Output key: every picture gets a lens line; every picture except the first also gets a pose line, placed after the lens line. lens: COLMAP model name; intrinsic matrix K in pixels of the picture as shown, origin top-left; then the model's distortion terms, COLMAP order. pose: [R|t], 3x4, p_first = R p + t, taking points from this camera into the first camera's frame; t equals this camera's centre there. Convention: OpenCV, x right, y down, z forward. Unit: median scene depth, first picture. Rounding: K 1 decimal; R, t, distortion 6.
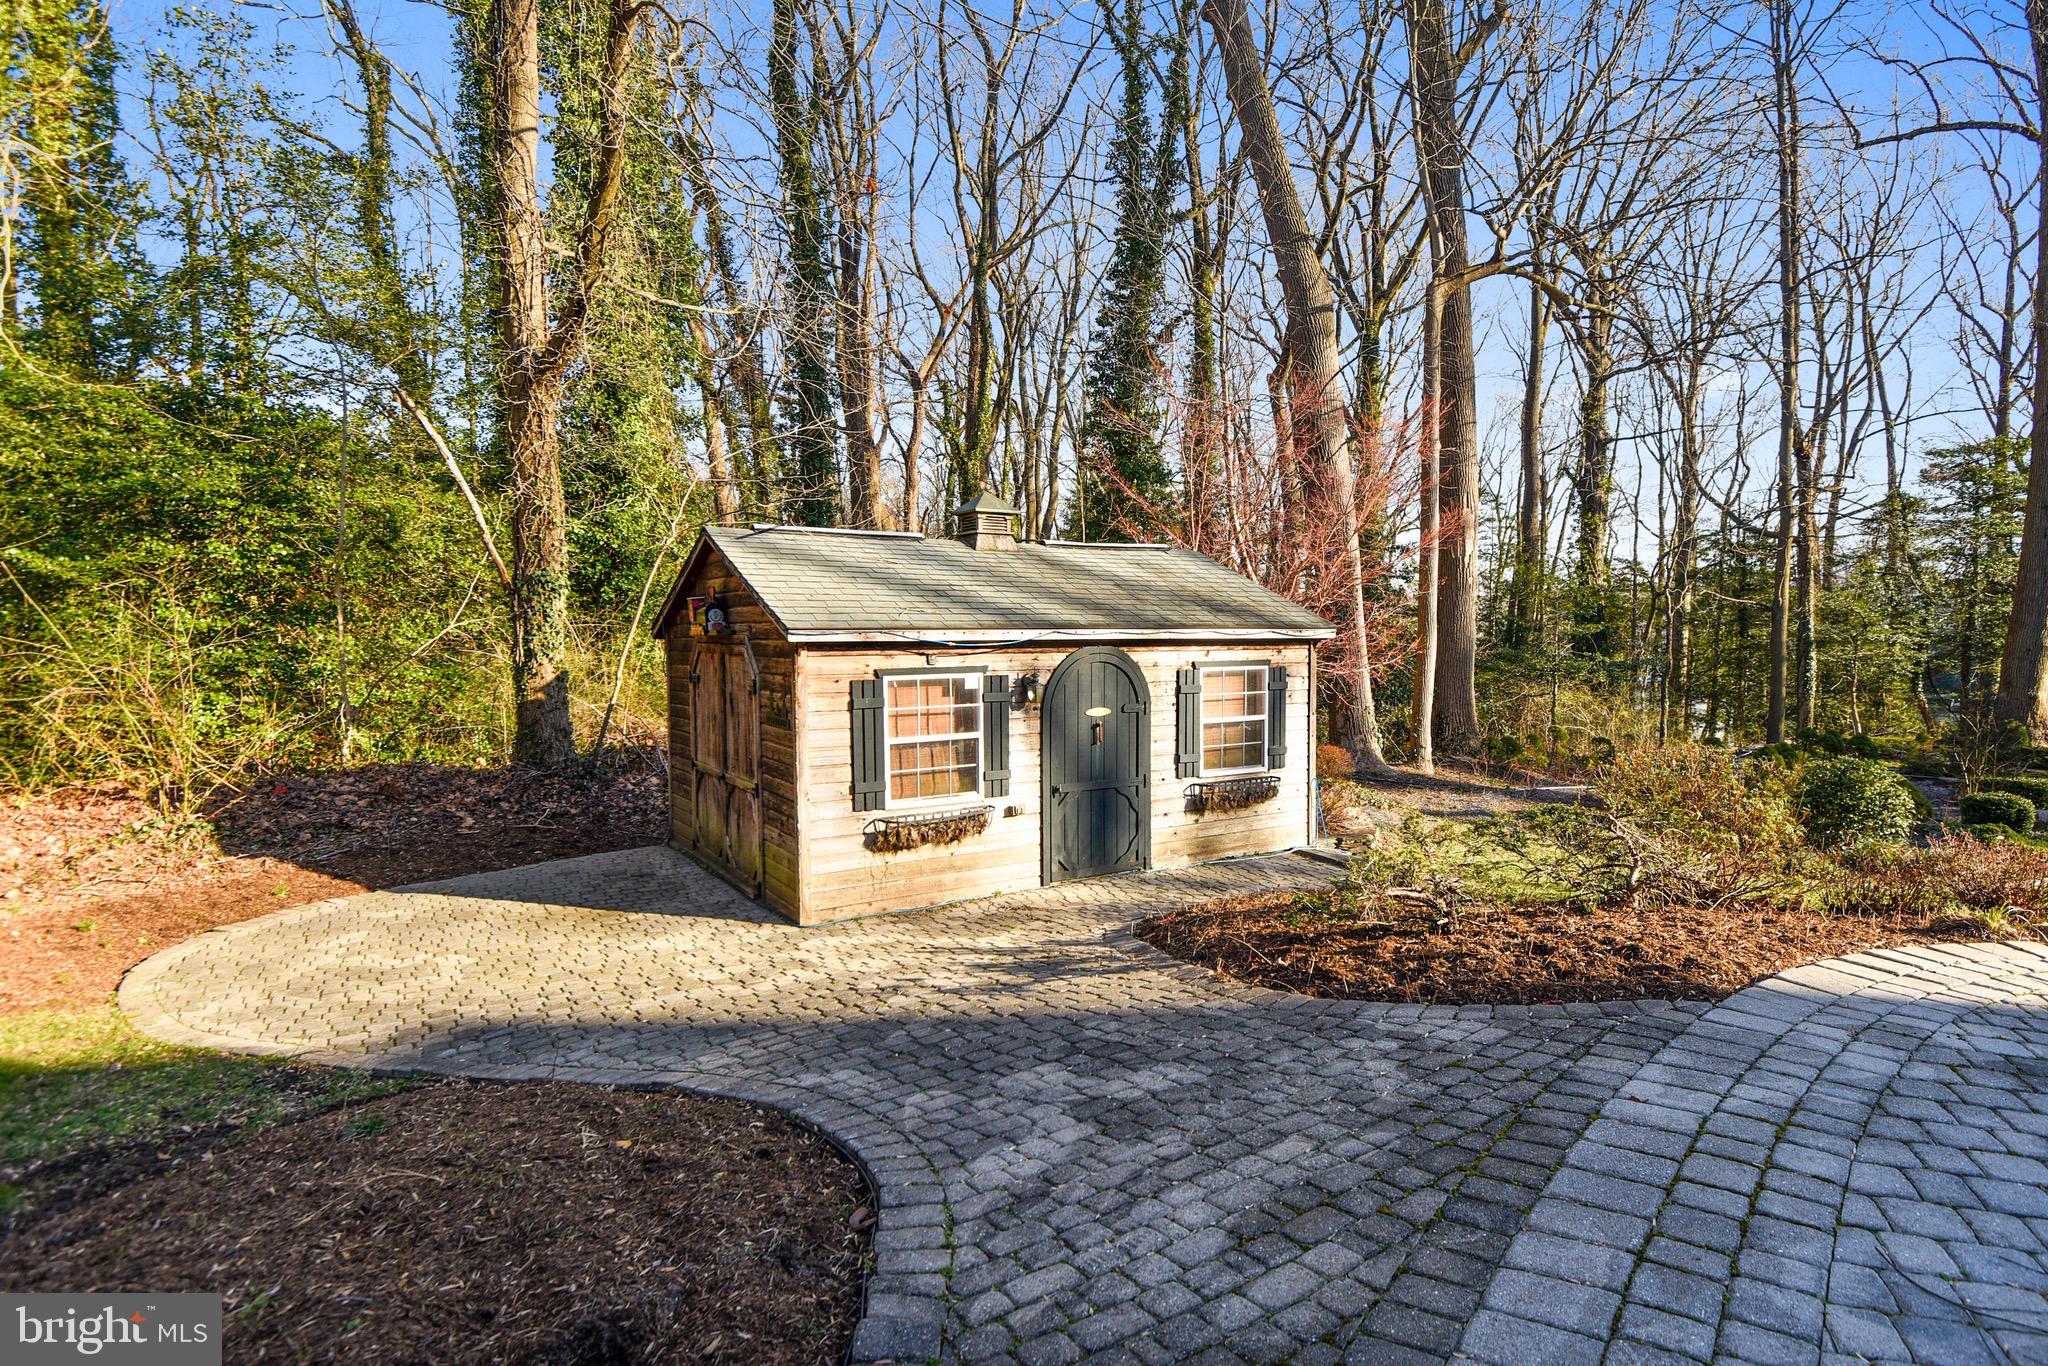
lens RADIAL K [[1073.6, 0, 1024.0], [0, 1073.6, 683.0], [0, 0, 1]] dist [0.000347, 0.000078]
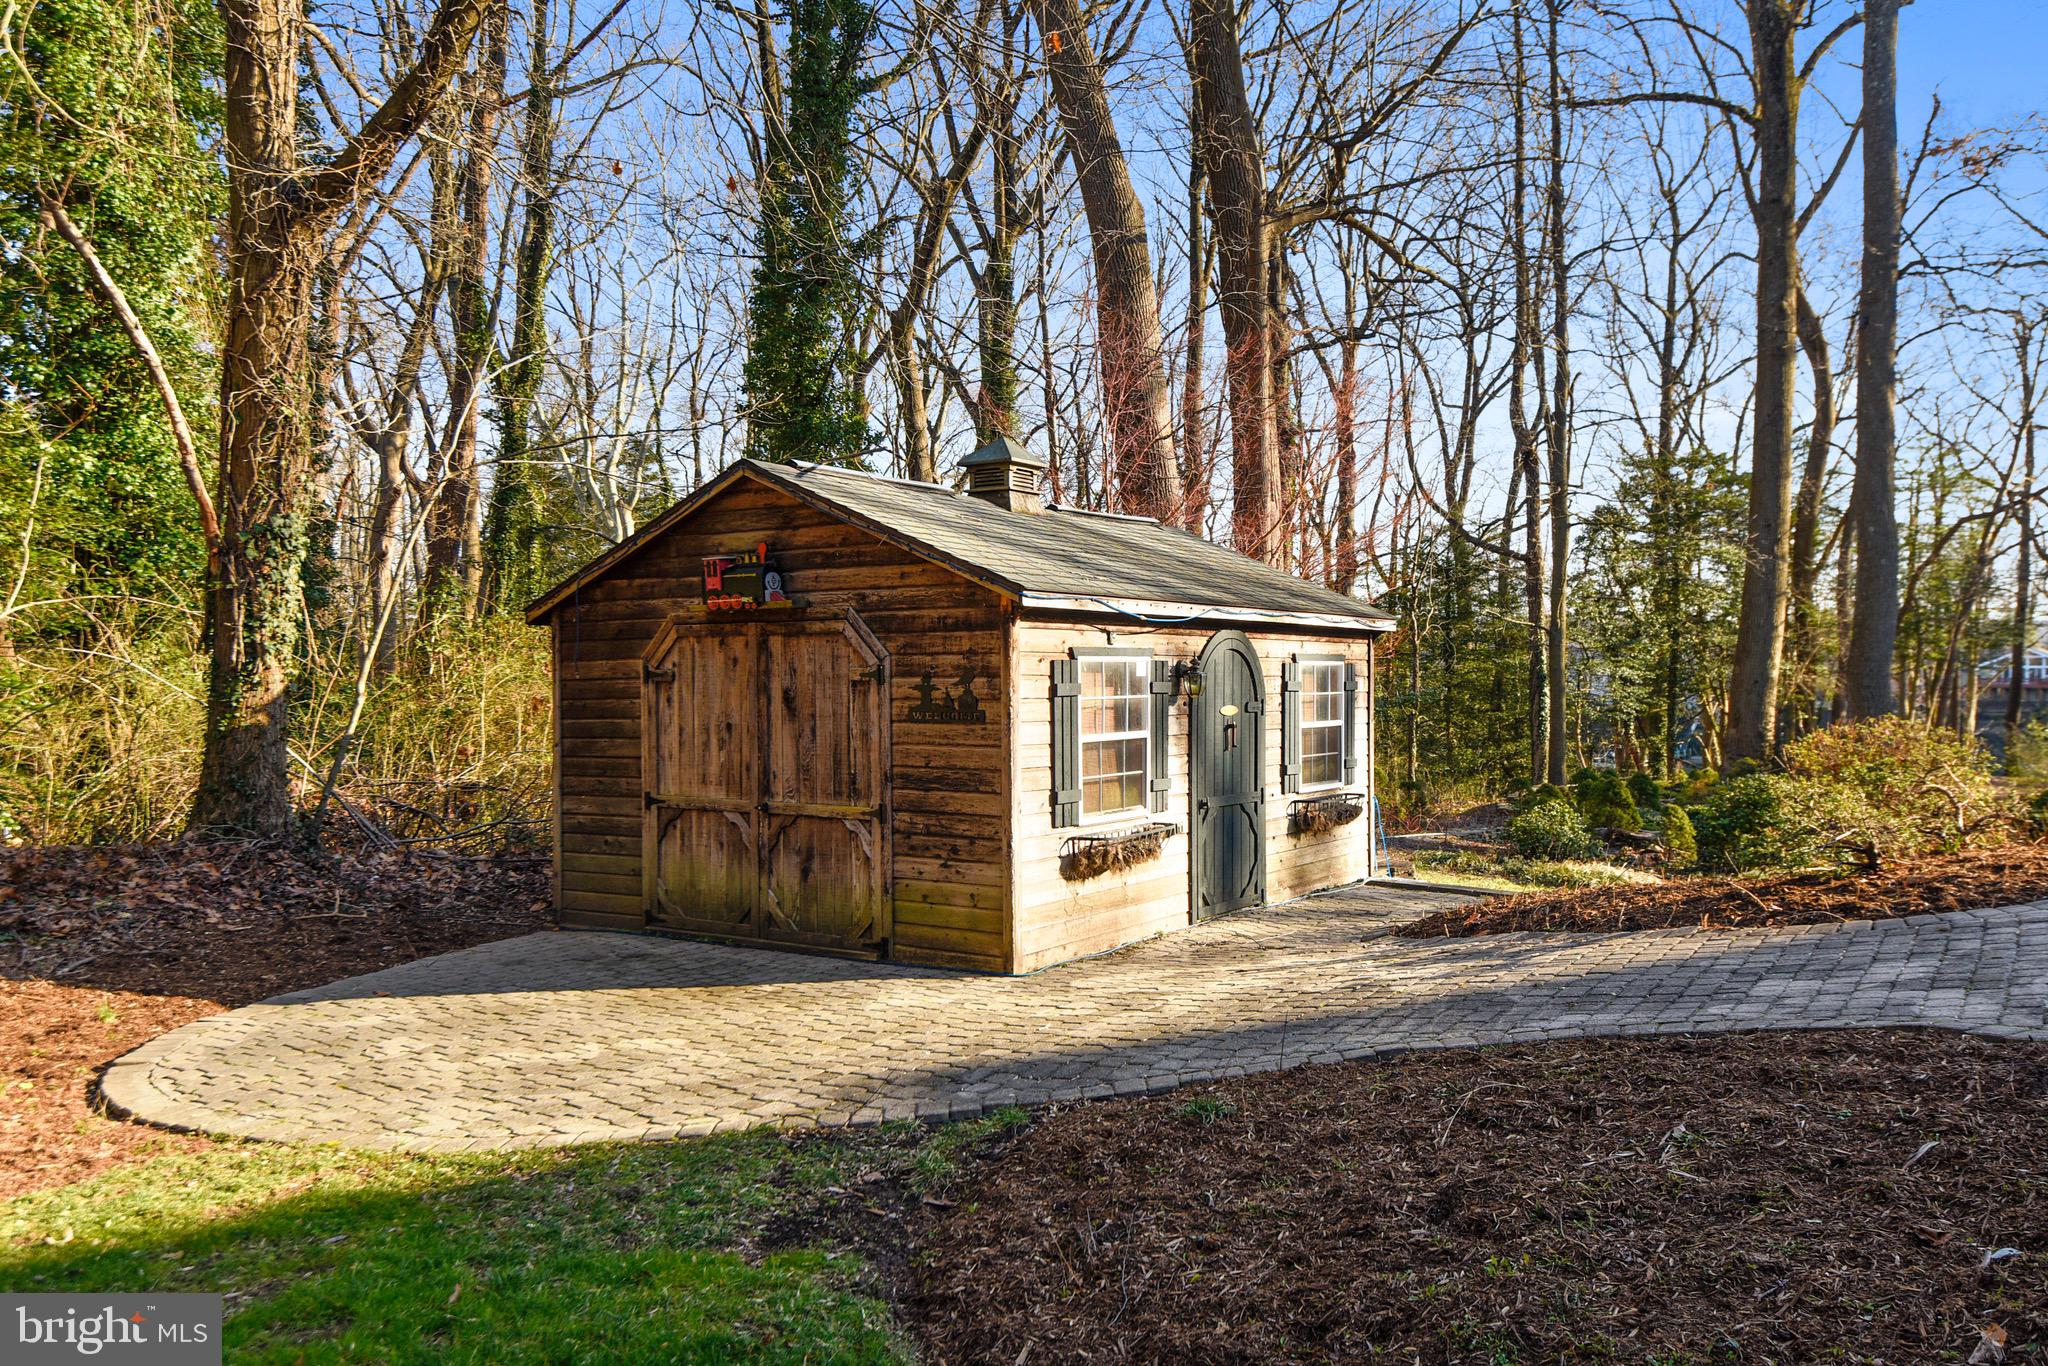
lens RADIAL K [[1604.0, 0, 1024.0], [0, 1604.0, 683.0], [0, 0, 1]] dist [0.070502, 0.001792]
pose [[0.915022, -0.001756, 0.403401, -0.585777], [0.022005, 0.998719, -0.045567, 0.060480], [-0.402804, 0.050571, 0.913888, -0.061006]]
